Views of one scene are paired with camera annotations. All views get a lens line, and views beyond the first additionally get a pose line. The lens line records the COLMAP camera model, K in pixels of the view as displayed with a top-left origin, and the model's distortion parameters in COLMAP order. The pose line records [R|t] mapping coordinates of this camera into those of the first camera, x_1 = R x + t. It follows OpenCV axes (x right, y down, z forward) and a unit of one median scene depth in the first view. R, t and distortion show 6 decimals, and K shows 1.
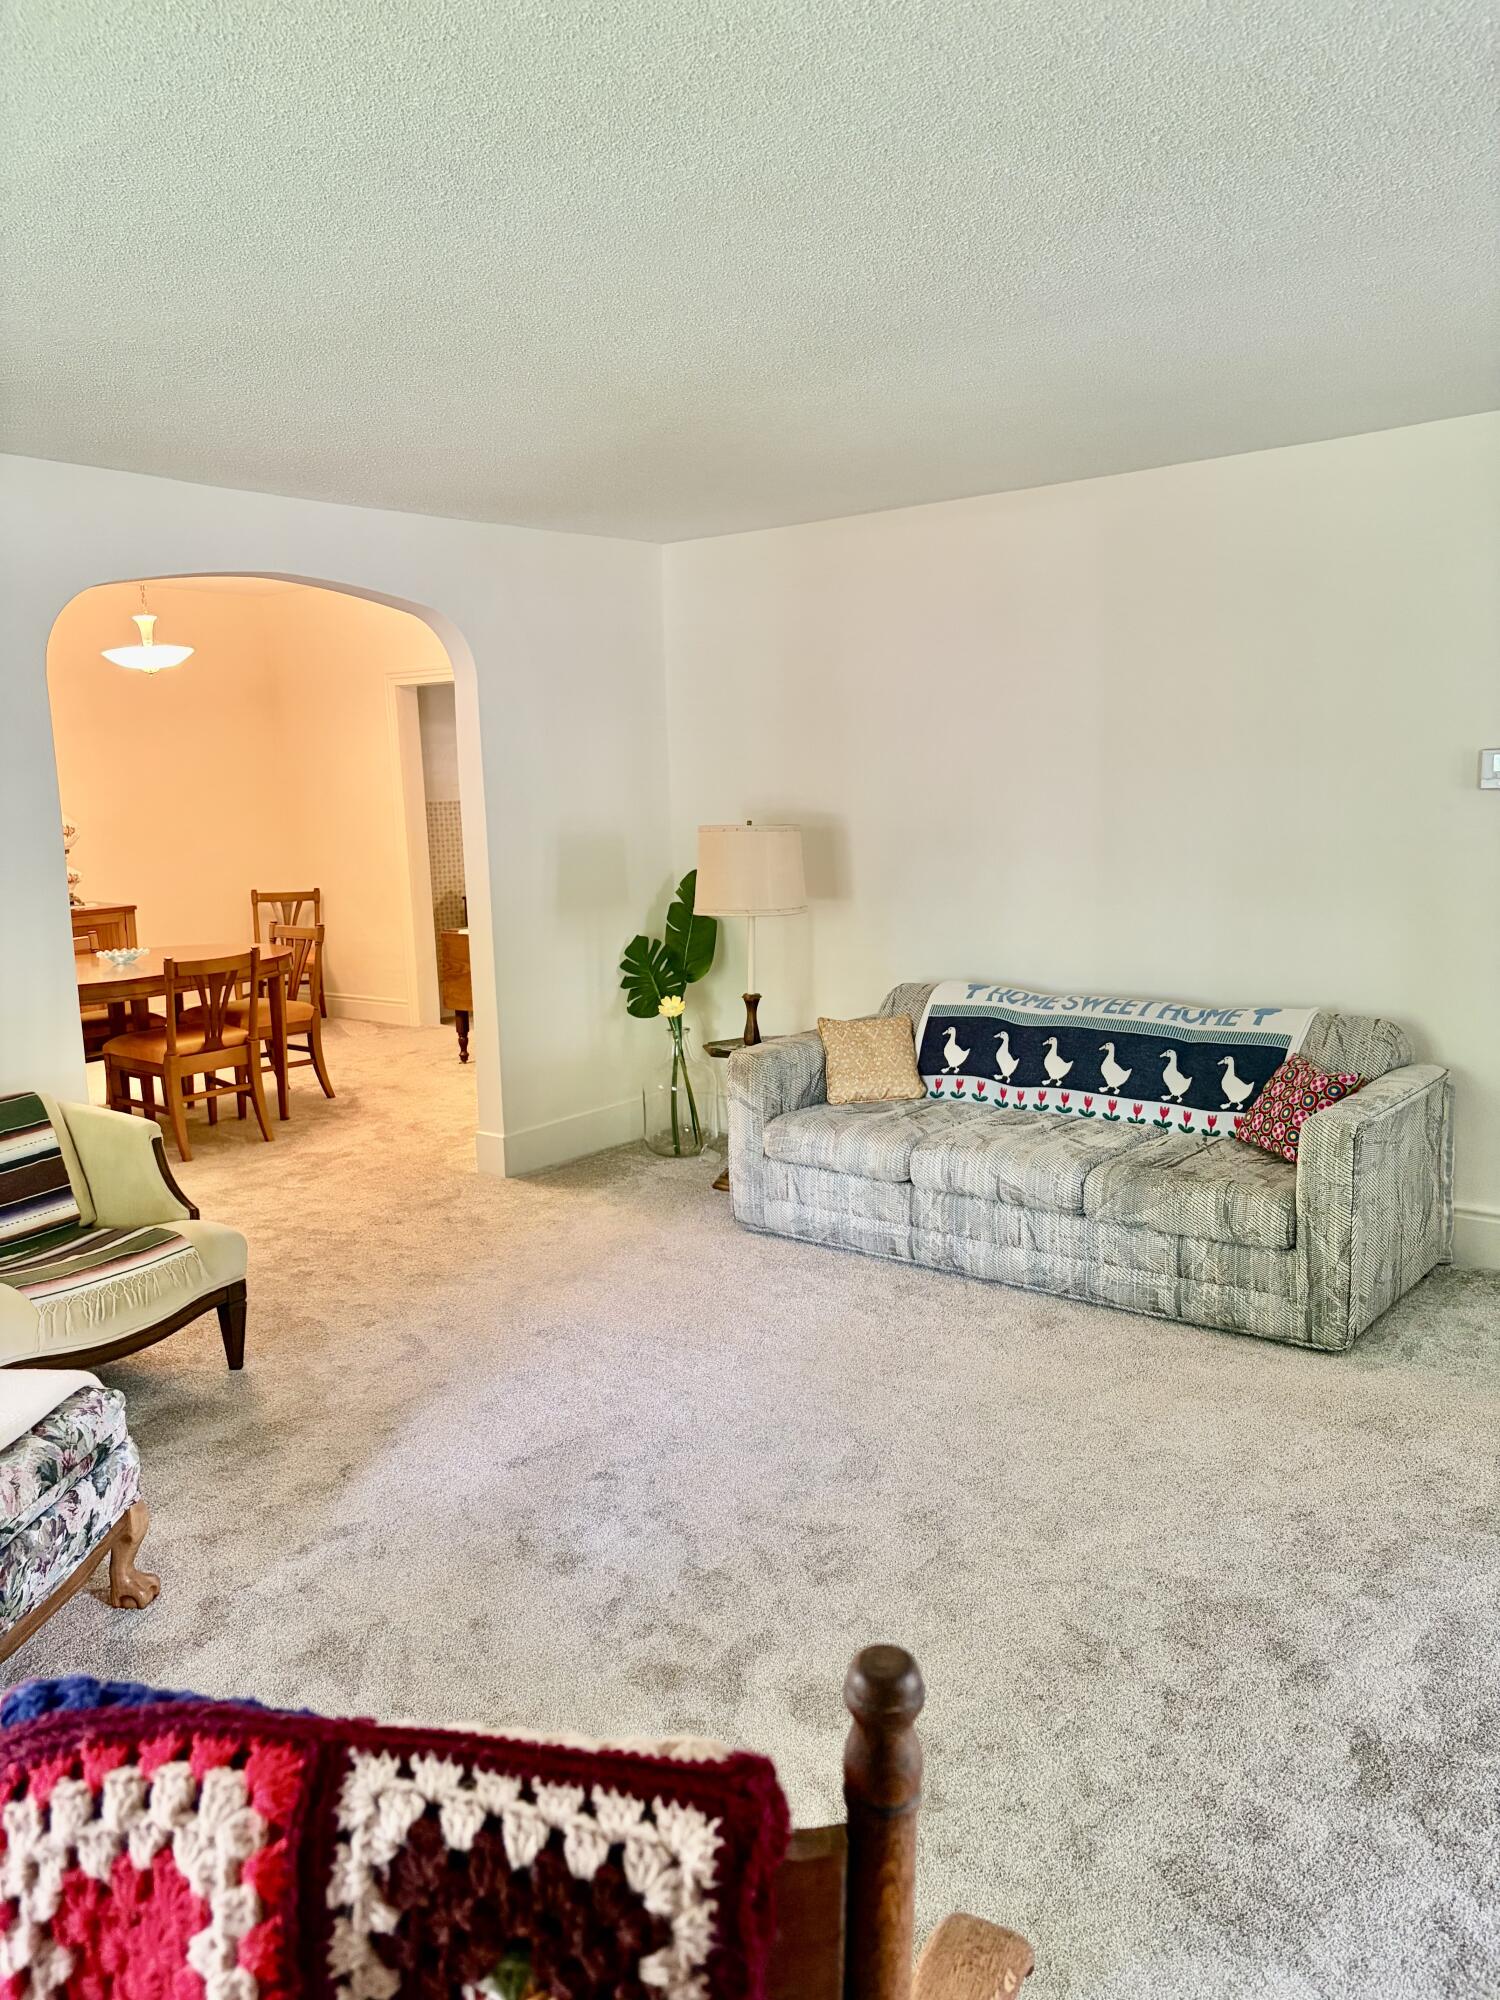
lens RADIAL K [[1497.2, 0, 751.1], [0, 1497.2, 1001.5], [0, 0, 1]] dist [0.024111, -0.028837]
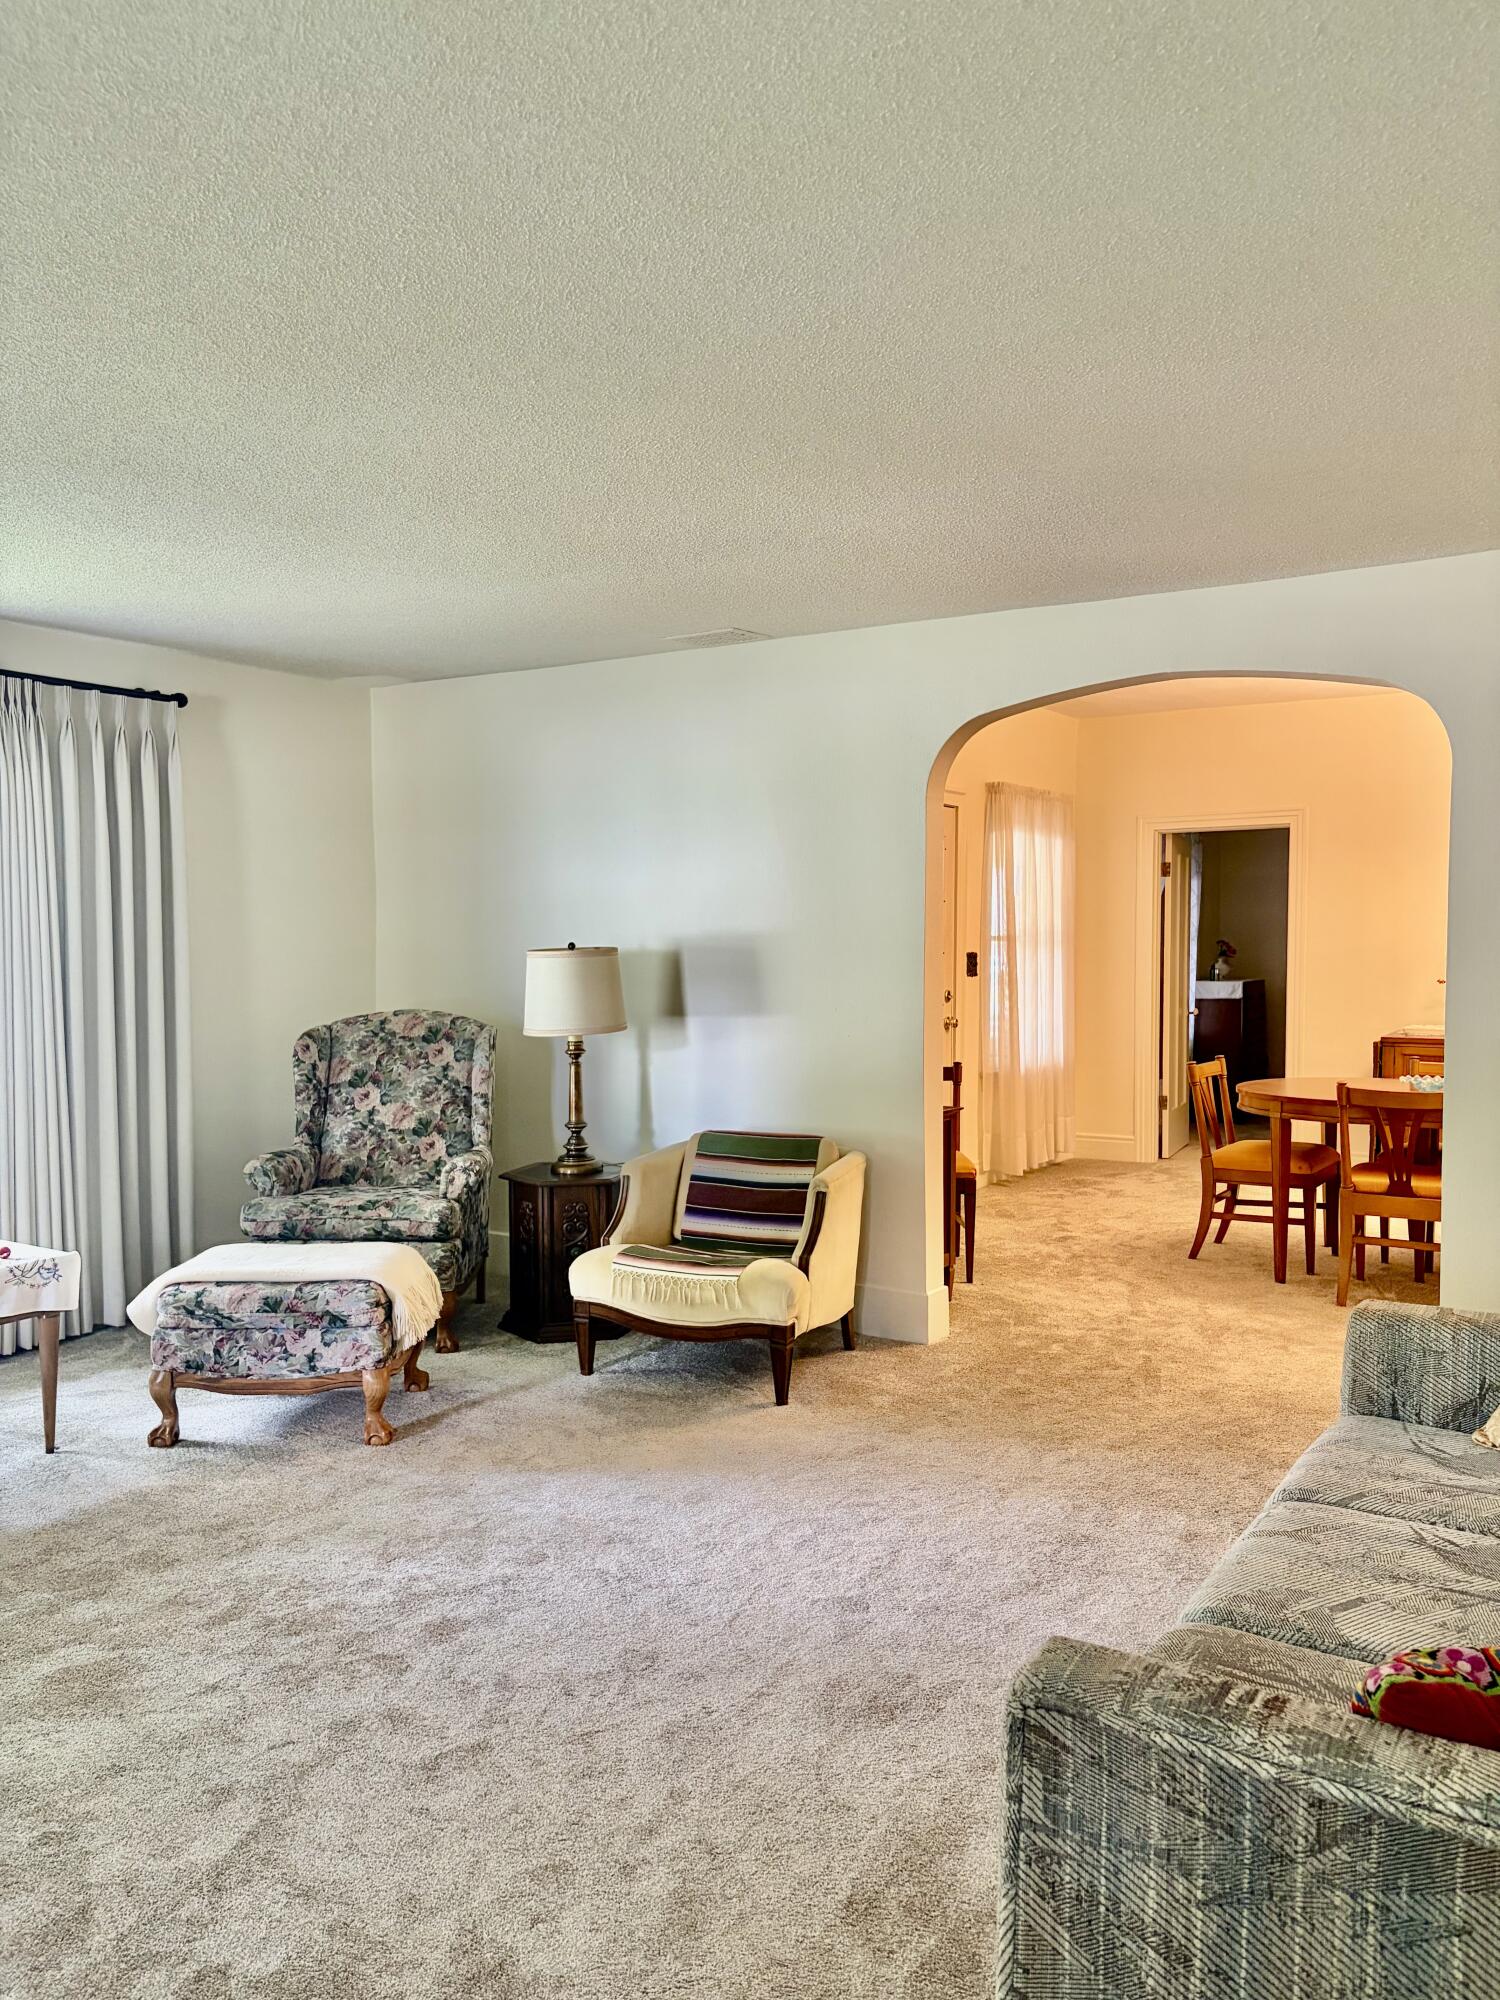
lens RADIAL K [[1497.2, 0, 750.4], [0, 1497.2, 997.4], [0, 0, 1]] dist [0.024111, -0.028837]
pose [[0.130290, 0.074178, -0.988697, 0.475348], [-0.158628, 0.985911, 0.053065, -0.071545], [0.978704, 0.149921, 0.140221, 0.502479]]
